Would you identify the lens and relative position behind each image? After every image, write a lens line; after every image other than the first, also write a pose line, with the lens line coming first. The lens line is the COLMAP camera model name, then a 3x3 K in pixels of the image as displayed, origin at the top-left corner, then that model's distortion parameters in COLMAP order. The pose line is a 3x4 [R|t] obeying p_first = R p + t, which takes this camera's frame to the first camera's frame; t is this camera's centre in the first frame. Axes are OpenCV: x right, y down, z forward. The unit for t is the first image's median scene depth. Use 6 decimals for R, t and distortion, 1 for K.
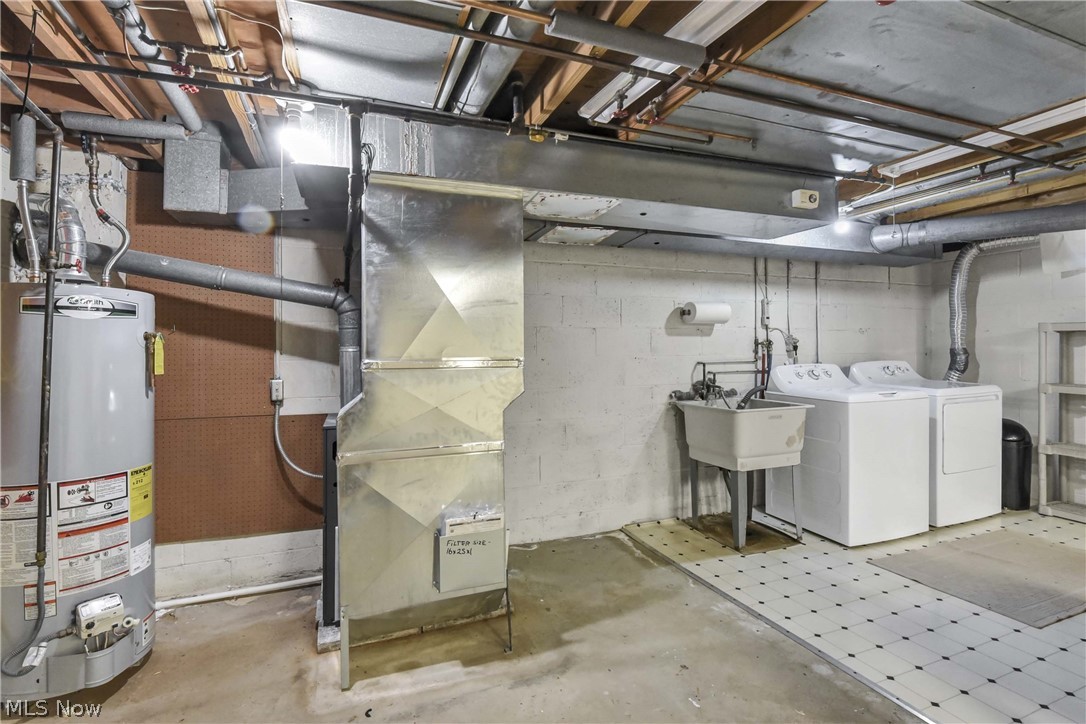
lens RADIAL K [[469.4, 0, 543.0], [0, 469.4, 362.0], [0, 0, 1]] dist [-0.012049, -0.000184]
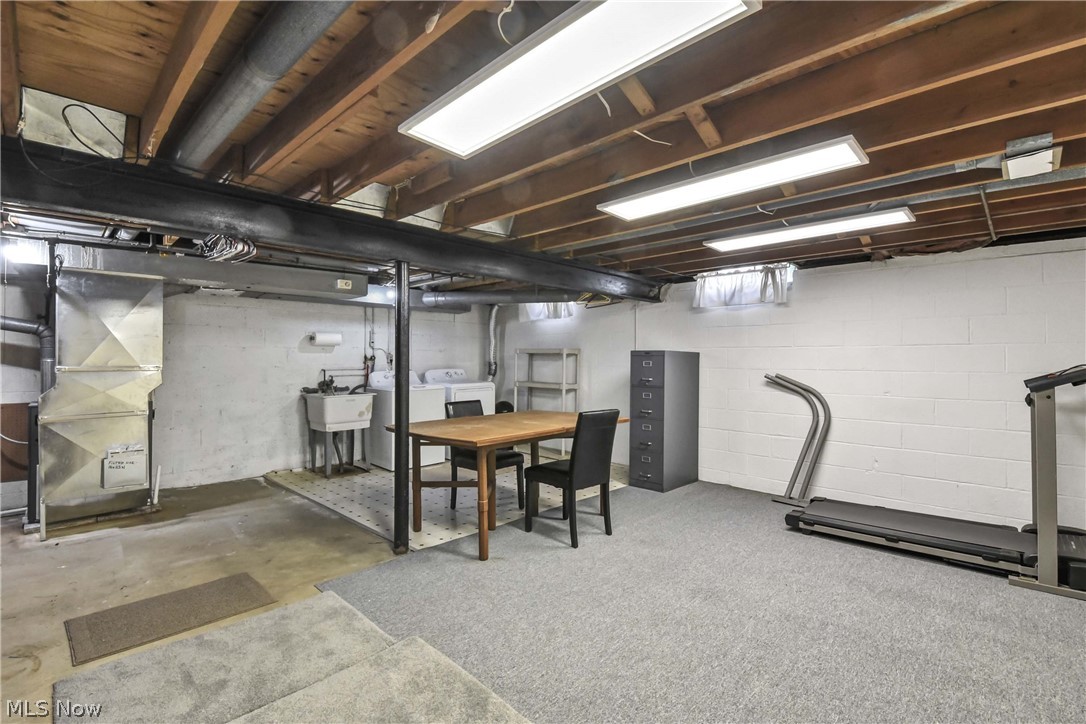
lens RADIAL K [[500.1, 0, 543.4], [0, 500.1, 365.2], [0, 0, 1]] dist [-0.036472, -0.000146]
pose [[0.922990, 0.003651, 0.384806, 0.415410], [0.003033, 0.999855, -0.016762, 0.018234], [-0.384811, 0.016638, 0.922845, -0.937472]]
